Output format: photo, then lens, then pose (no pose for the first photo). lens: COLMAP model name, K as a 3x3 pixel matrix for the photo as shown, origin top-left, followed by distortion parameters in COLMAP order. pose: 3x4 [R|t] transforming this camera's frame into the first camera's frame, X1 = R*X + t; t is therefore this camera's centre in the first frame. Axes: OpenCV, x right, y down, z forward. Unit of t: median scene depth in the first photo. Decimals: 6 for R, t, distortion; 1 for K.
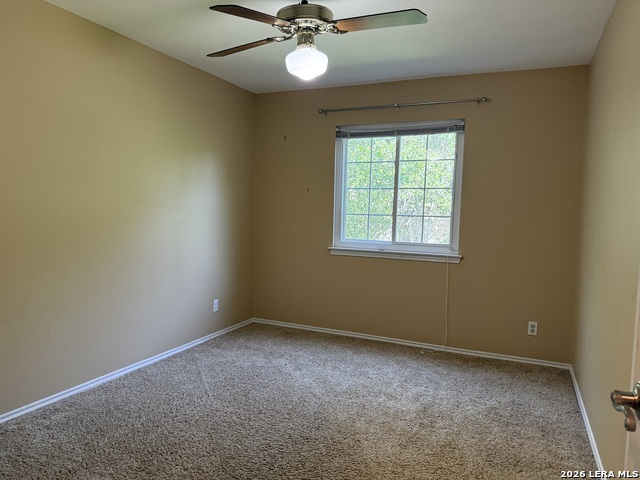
lens RADIAL K [[451.7, 0, 319.1], [0, 451.7, 239.0], [0, 0, 1]] dist [0.068960, -0.099391]
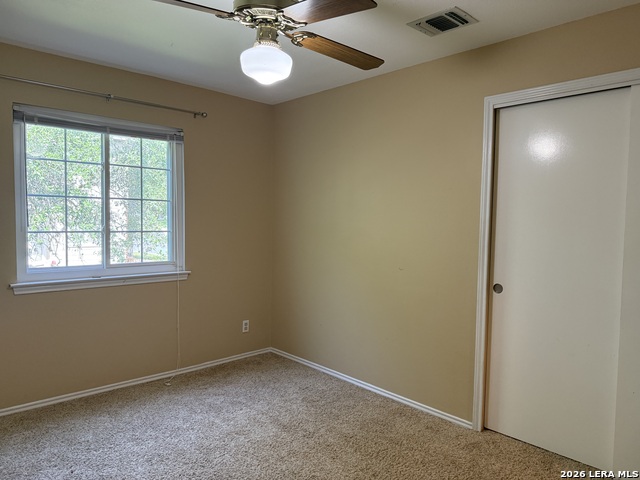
lens RADIAL K [[451.7, 0, 318.2], [0, 451.7, 239.9], [0, 0, 1]] dist [0.068960, -0.099391]
pose [[0.384071, -0.066550, 0.920902, -0.469520], [0.049197, 0.997457, 0.051565, -0.066236], [-0.921992, 0.025501, 0.386368, 0.369628]]
